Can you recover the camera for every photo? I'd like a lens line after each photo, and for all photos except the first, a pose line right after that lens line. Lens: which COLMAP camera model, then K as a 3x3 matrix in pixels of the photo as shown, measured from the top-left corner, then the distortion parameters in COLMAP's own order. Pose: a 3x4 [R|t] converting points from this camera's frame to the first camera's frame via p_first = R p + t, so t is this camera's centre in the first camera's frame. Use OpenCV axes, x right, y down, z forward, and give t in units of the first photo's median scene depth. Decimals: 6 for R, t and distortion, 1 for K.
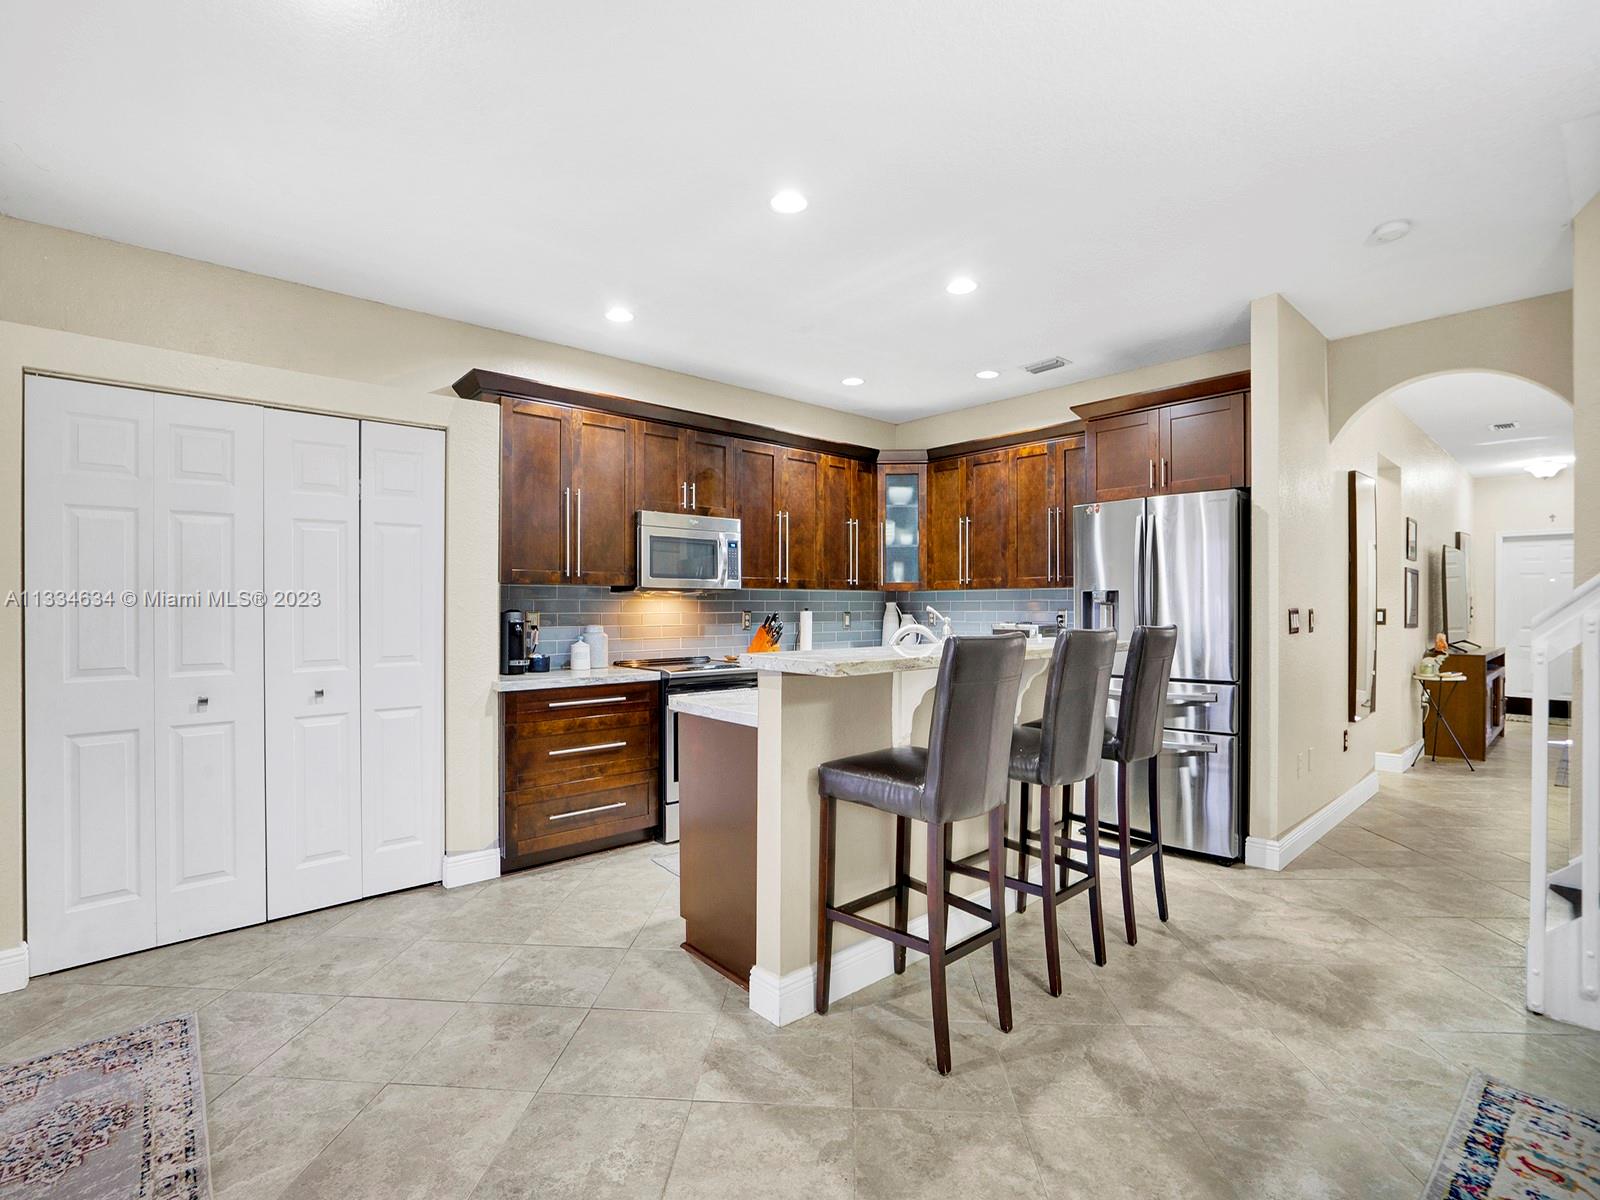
lens RADIAL K [[743.3, 0, 805.5], [0, 743.3, 601.7], [0, 0, 1]] dist [-0.041433, 0.012716]
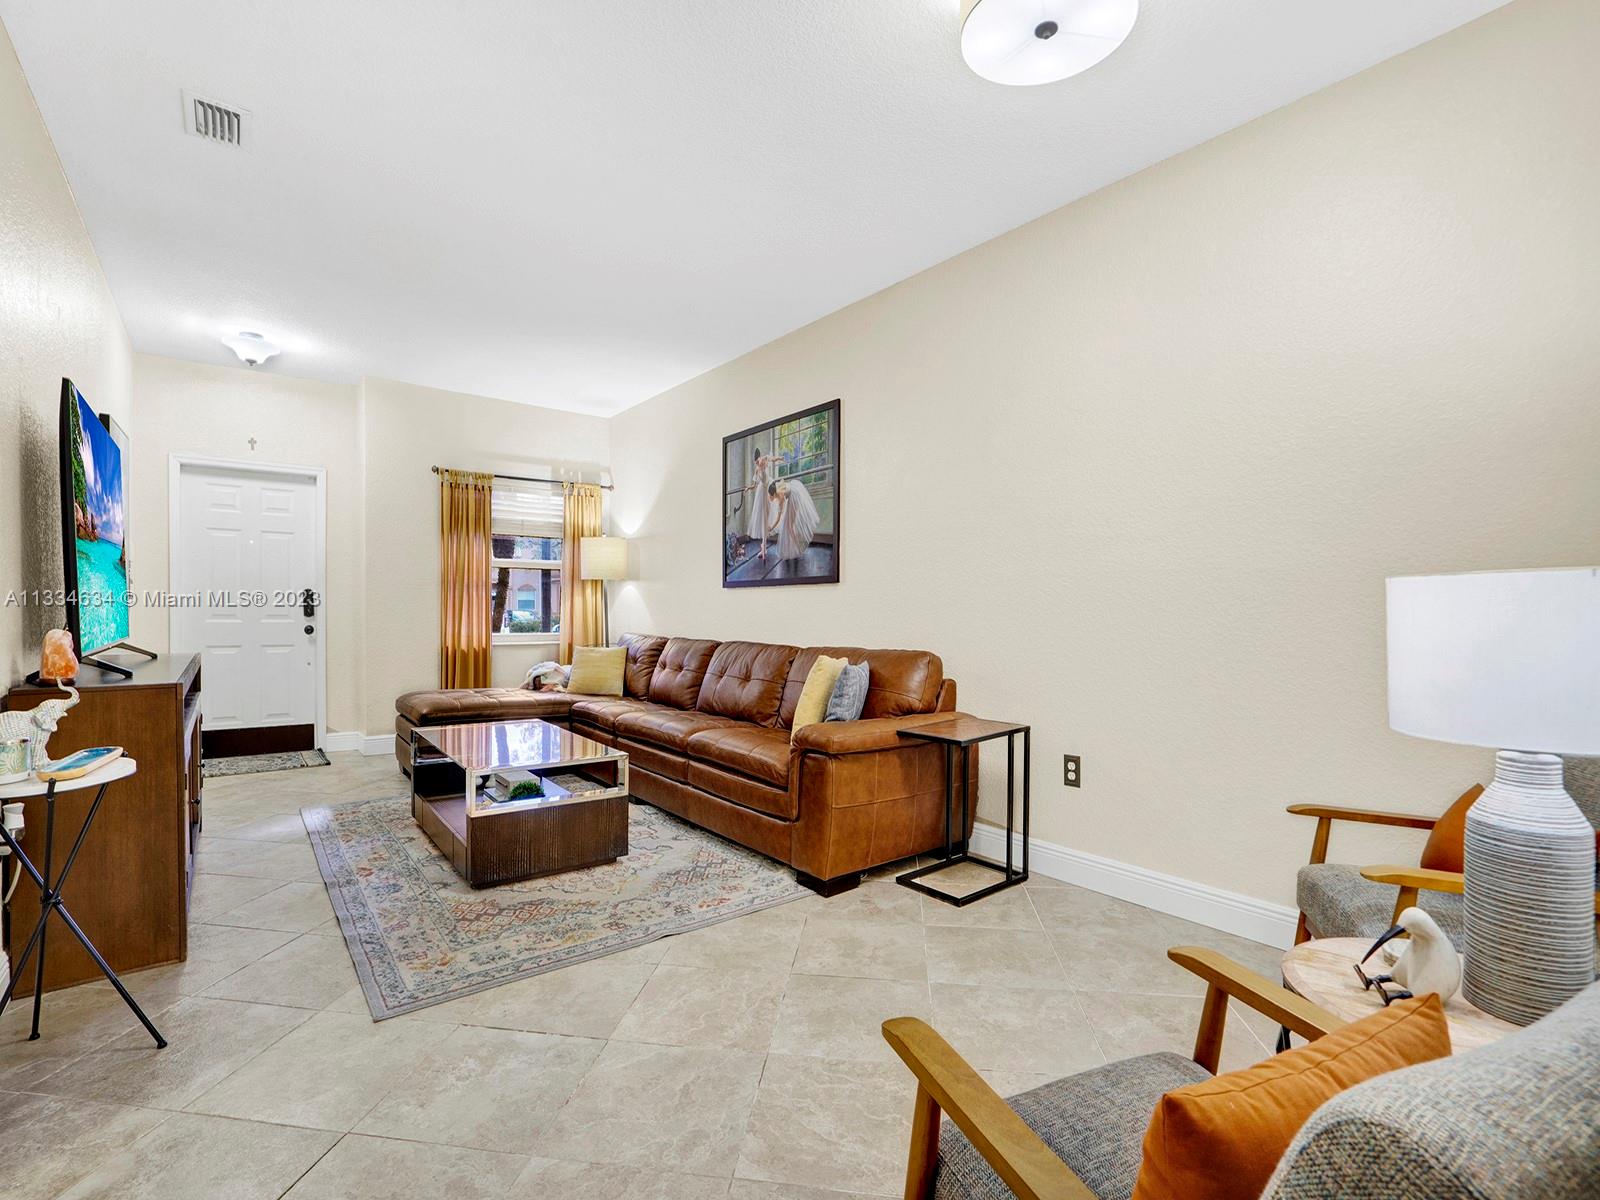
lens RADIAL K [[743.3, 0, 777.1], [0, 743.3, 631.6], [0, 0, 1]] dist [-0.041433, 0.012716]
pose [[0.094485, -0.028464, 0.995119, 0.848508], [-0.016958, 0.999400, 0.030196, 0.041942], [-0.995382, -0.019728, 0.093946, 0.939370]]
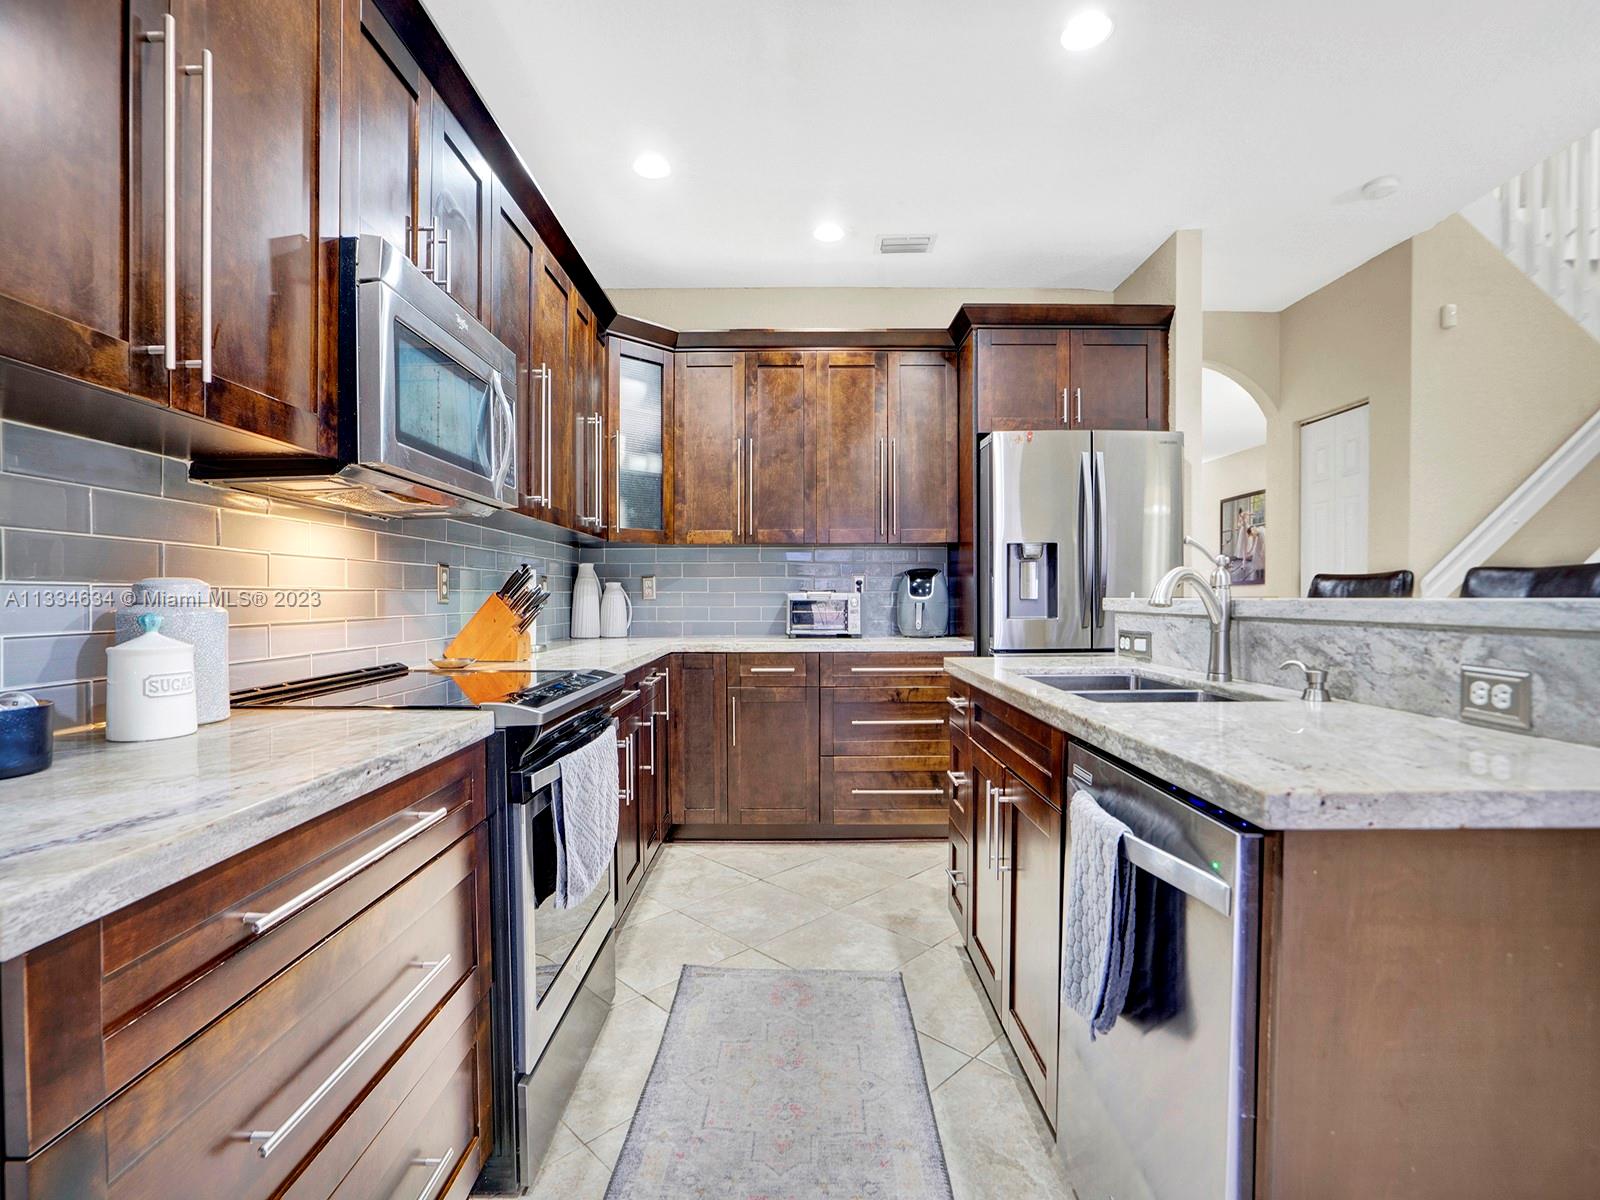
lens RADIAL K [[743.3, 0, 785.3], [0, 743.3, 614.4], [0, 0, 1]] dist [-0.041433, 0.012716]
pose [[0.676056, -0.018027, 0.736630, -0.342259], [-0.002743, 0.999632, 0.026981, 0.038379], [-0.736845, -0.020262, 0.675758, 0.639126]]
